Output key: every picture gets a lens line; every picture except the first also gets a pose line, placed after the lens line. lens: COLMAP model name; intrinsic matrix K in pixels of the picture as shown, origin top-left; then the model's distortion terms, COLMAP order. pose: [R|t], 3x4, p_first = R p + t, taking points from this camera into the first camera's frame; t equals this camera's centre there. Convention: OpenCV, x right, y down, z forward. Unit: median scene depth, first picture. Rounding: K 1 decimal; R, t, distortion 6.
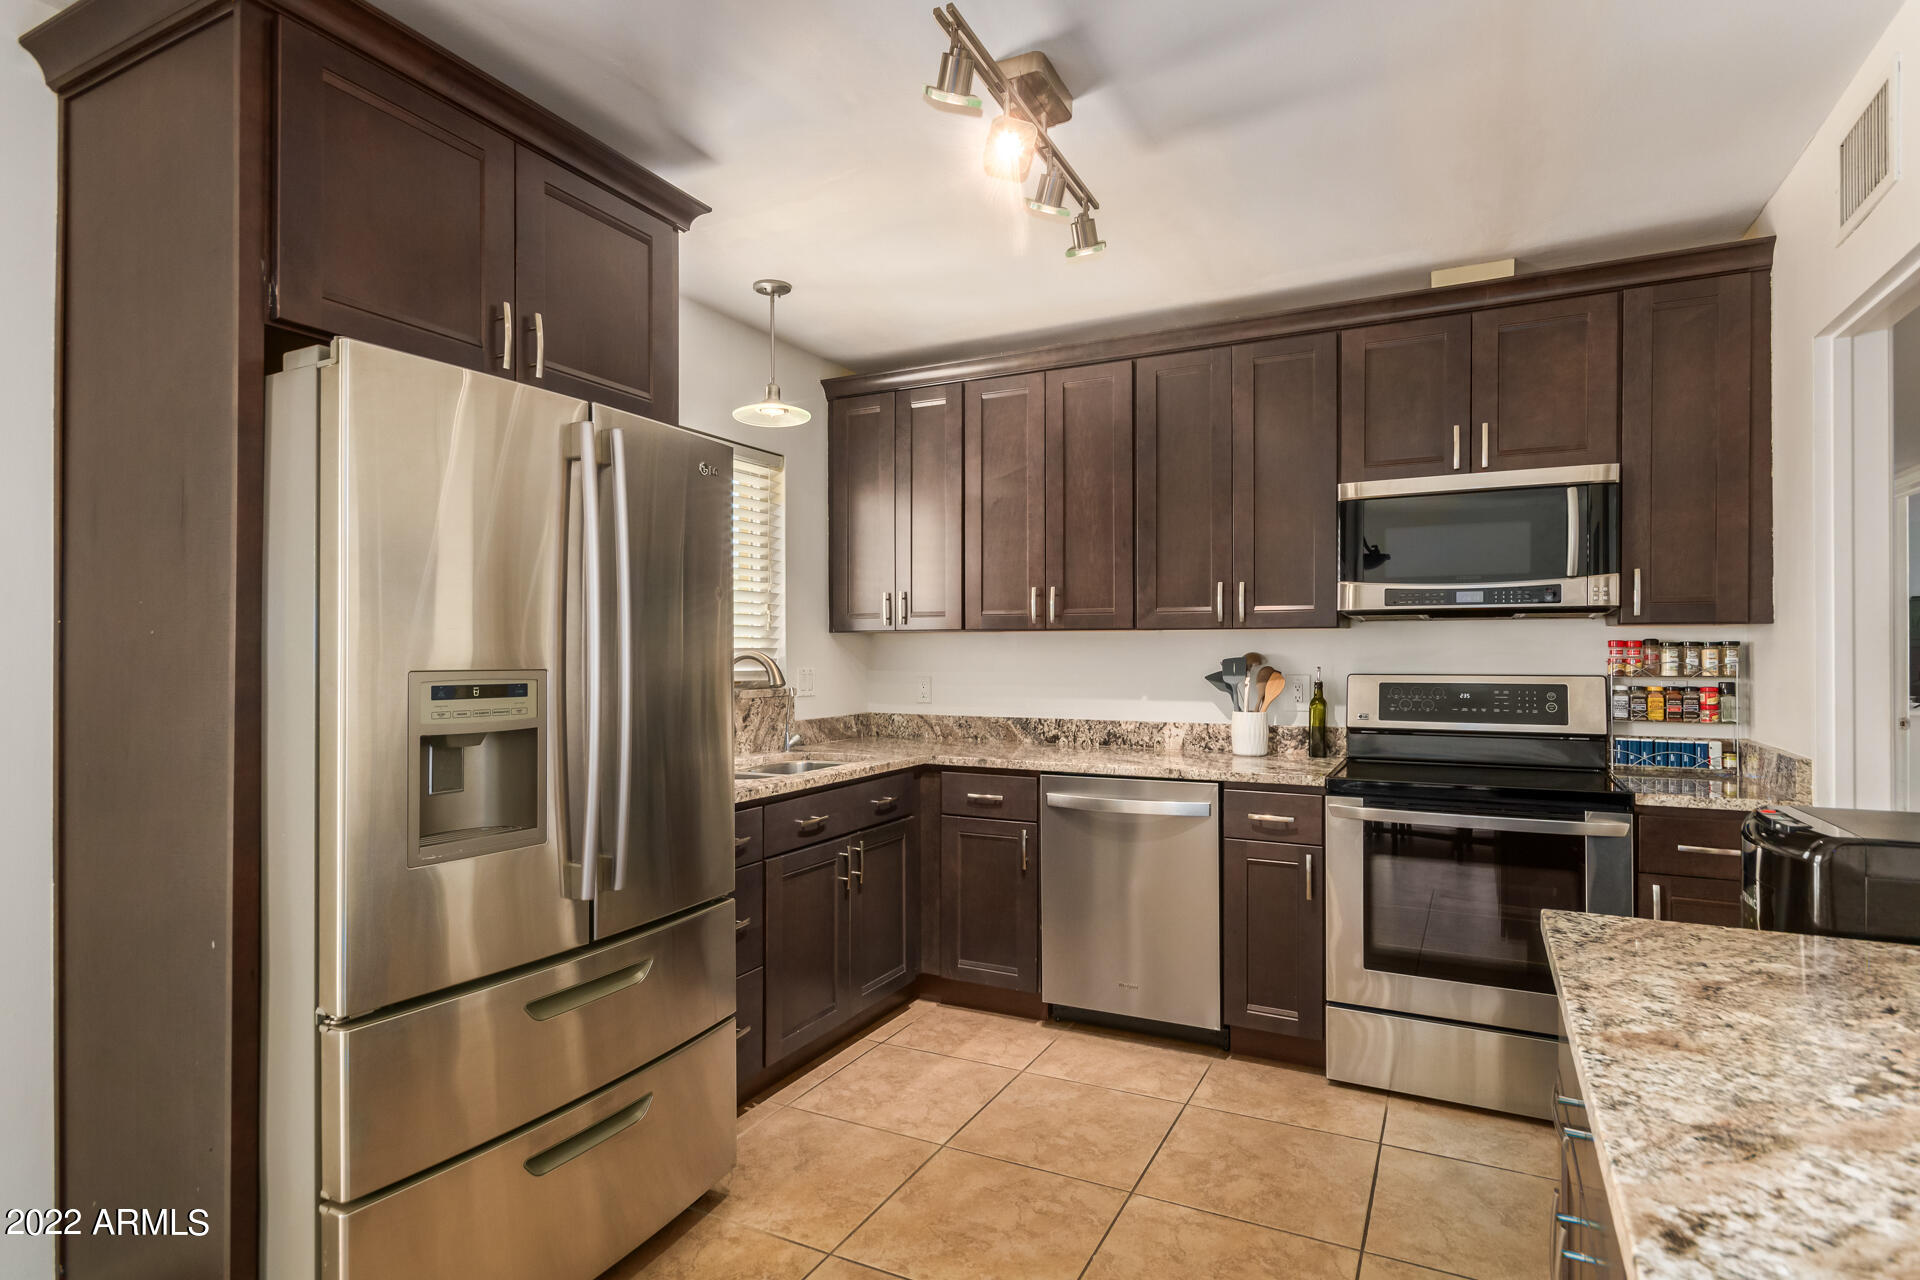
lens RADIAL K [[975.1, 0, 973.3], [0, 975.1, 651.6], [0, 0, 1]] dist [0.000503, -0.000056]
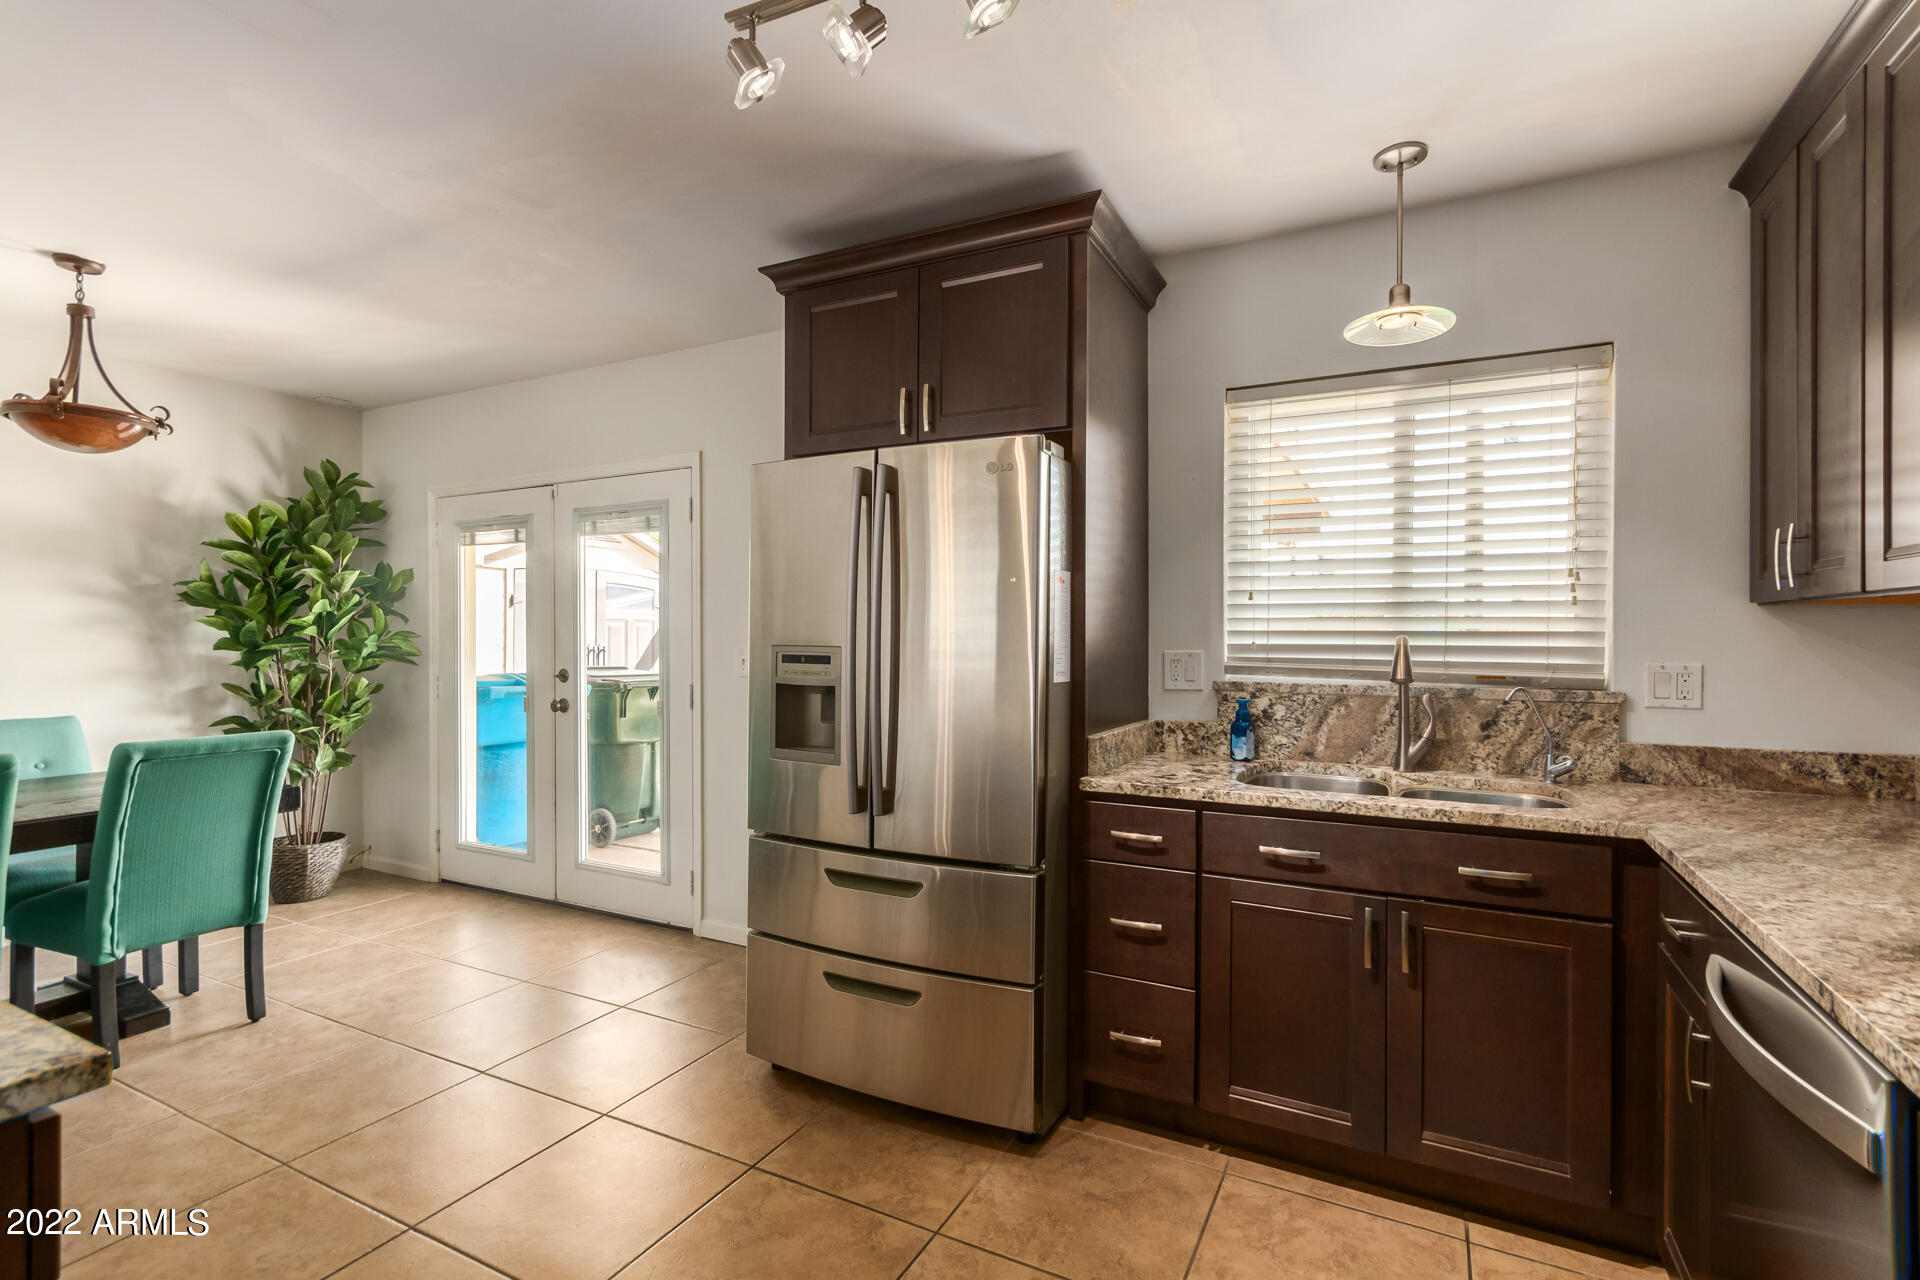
lens RADIAL K [[886.0, 0, 963.9], [0, 886.0, 635.7], [0, 0, 1]] dist [0.003918, 0.000444]
pose [[-0.006488, 0.004923, -0.999967, 0.466061], [-0.003299, 0.999982, 0.004945, -0.002723], [0.999974, 0.003331, -0.006472, 0.626773]]
